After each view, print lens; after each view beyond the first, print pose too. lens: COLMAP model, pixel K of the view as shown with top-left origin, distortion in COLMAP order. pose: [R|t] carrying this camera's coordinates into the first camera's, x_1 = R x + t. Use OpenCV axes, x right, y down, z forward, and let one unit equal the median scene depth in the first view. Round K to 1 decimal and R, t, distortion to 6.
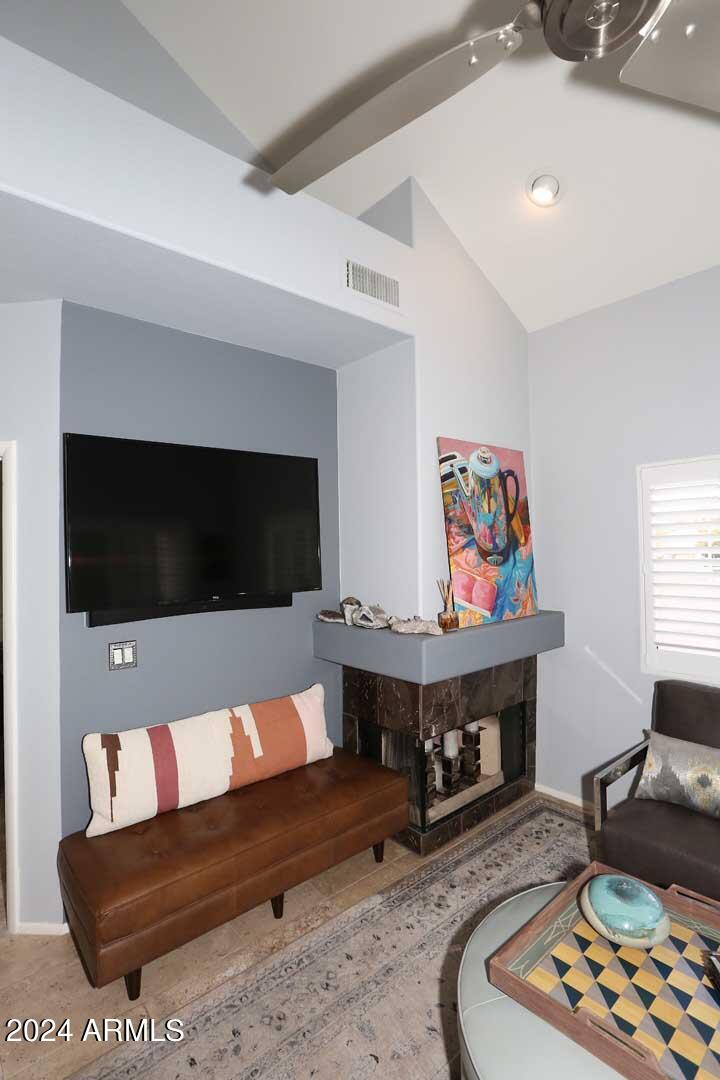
lens RADIAL K [[524.5, 0, 359.6], [0, 524.5, 541.8], [0, 0, 1]] dist [-0.041130, 0.001979]
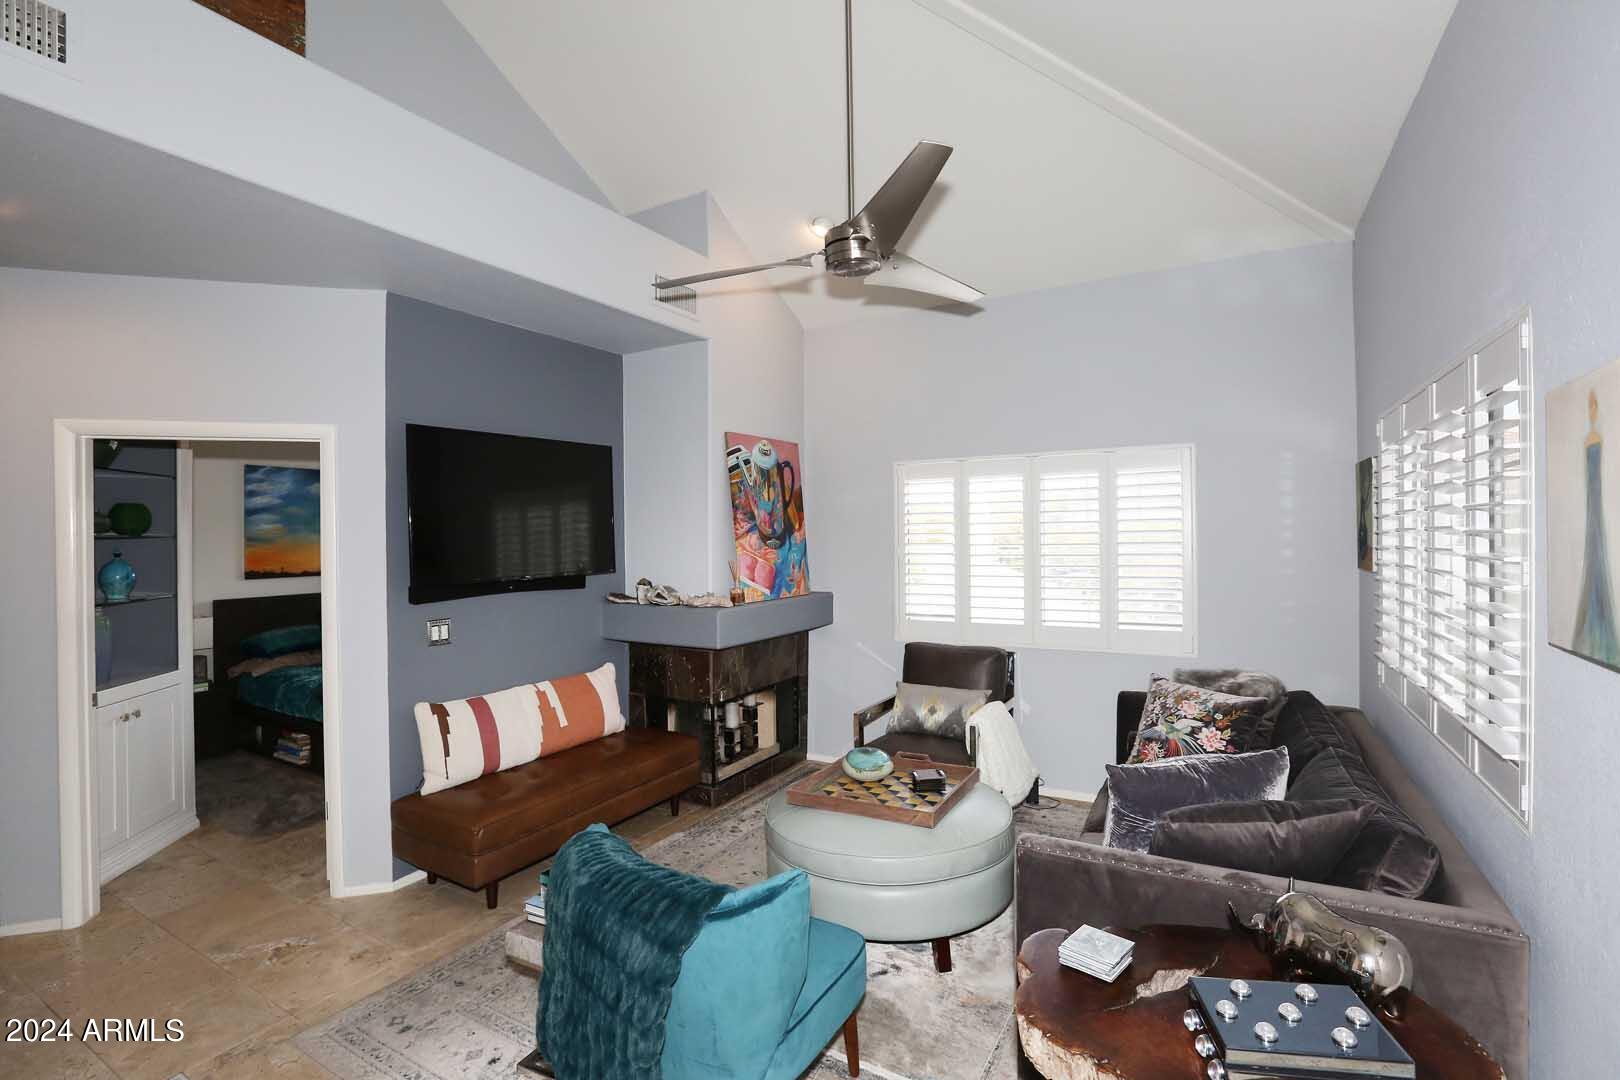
lens RADIAL K [[748.3, 0, 820.5], [0, 748.3, 533.8], [0, 0, 1]] dist [-0.044704, 0.018018]
pose [[0.939584, 0.005073, 0.342281, -0.202245], [-0.008270, 0.999935, 0.007883, 0.000762], [-0.342219, -0.010237, 0.939564, -0.554763]]
